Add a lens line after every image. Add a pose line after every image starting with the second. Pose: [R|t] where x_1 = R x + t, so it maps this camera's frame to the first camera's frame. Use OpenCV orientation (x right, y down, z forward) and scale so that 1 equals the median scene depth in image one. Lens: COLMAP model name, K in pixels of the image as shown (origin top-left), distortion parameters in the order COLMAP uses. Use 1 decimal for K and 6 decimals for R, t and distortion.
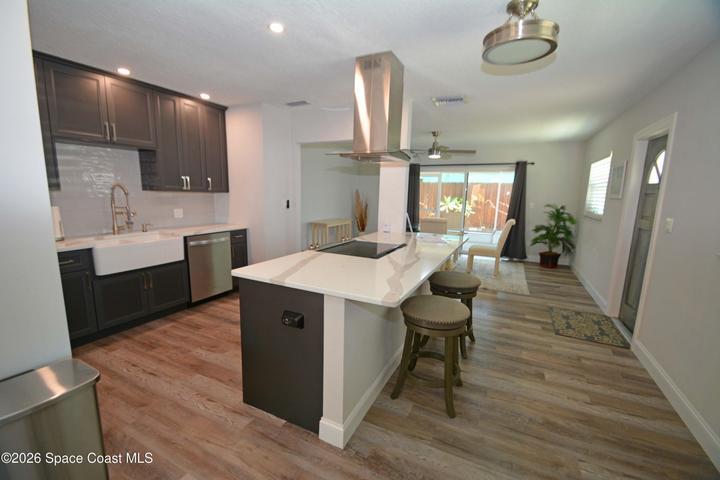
lens RADIAL K [[315.3, 0, 354.3], [0, 315.3, 241.3], [0, 0, 1]] dist [0.000357, -0.000436]
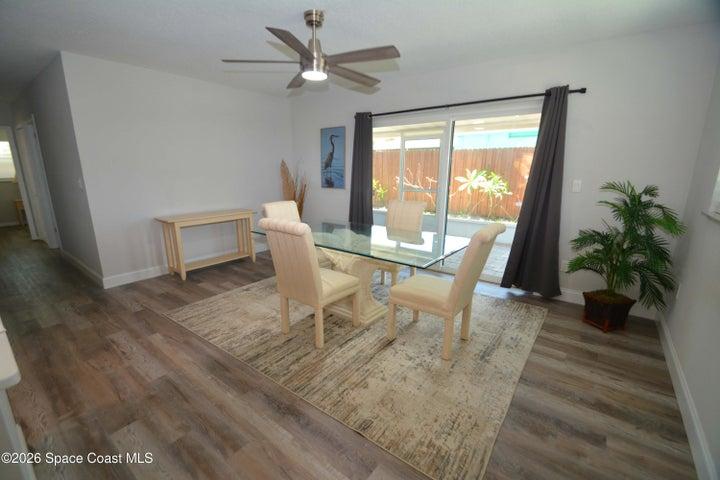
lens RADIAL K [[315.3, 0, 364.9], [0, 315.3, 243.9], [0, 0, 1]] dist [0.000357, -0.000436]
pose [[0.982671, 0.023808, -0.183823, 0.362145], [-0.008265, 0.996358, 0.084863, -0.068510], [0.185174, -0.081873, 0.979289, 0.506286]]
